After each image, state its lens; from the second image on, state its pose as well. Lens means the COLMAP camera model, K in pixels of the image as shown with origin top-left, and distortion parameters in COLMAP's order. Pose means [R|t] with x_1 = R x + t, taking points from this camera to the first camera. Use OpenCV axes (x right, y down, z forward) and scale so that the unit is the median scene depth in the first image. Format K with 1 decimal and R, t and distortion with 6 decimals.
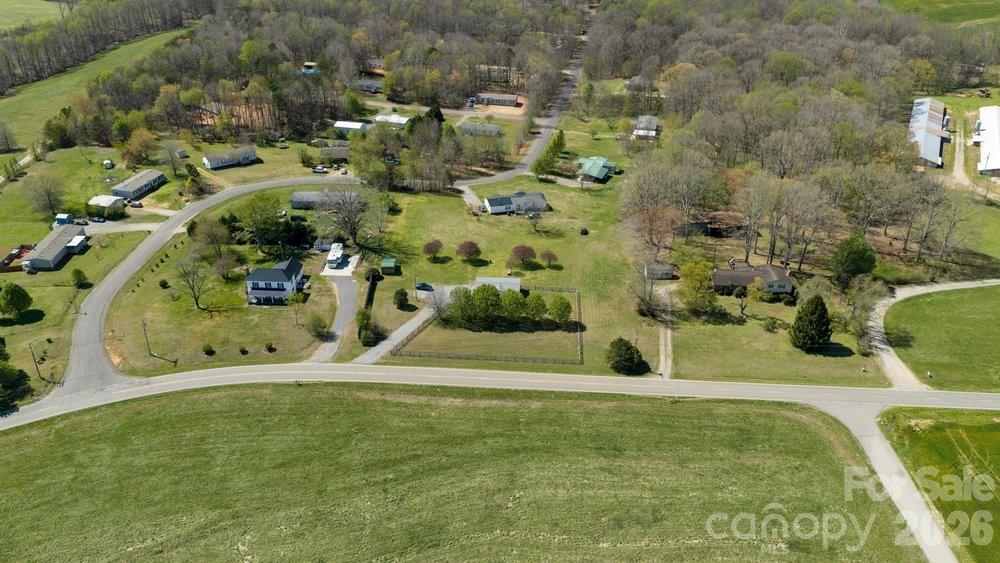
lens RADIAL K [[828.6, 0, 504.6], [0, 828.6, 282.6], [0, 0, 1]] dist [0.013418, -0.015233]
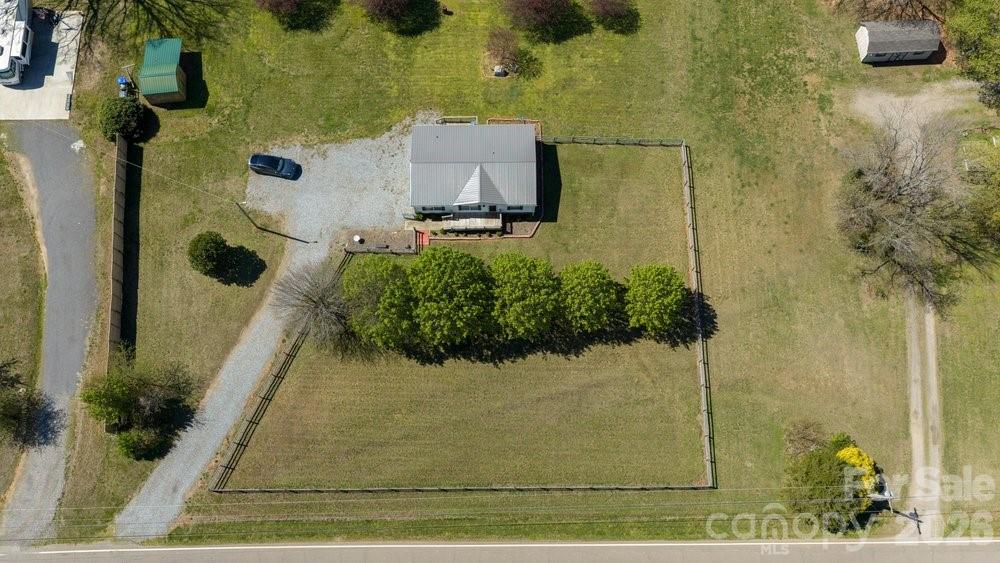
lens RADIAL K [[828.6, 0, 504.6], [0, 828.6, 282.6], [0, 0, 1]] dist [0.013418, -0.015233]
pose [[0.998040, -0.059067, 0.020682, -0.005845], [0.027489, 0.710641, 0.703018, -0.229327], [-0.056222, -0.701071, 0.710872, 0.748980]]
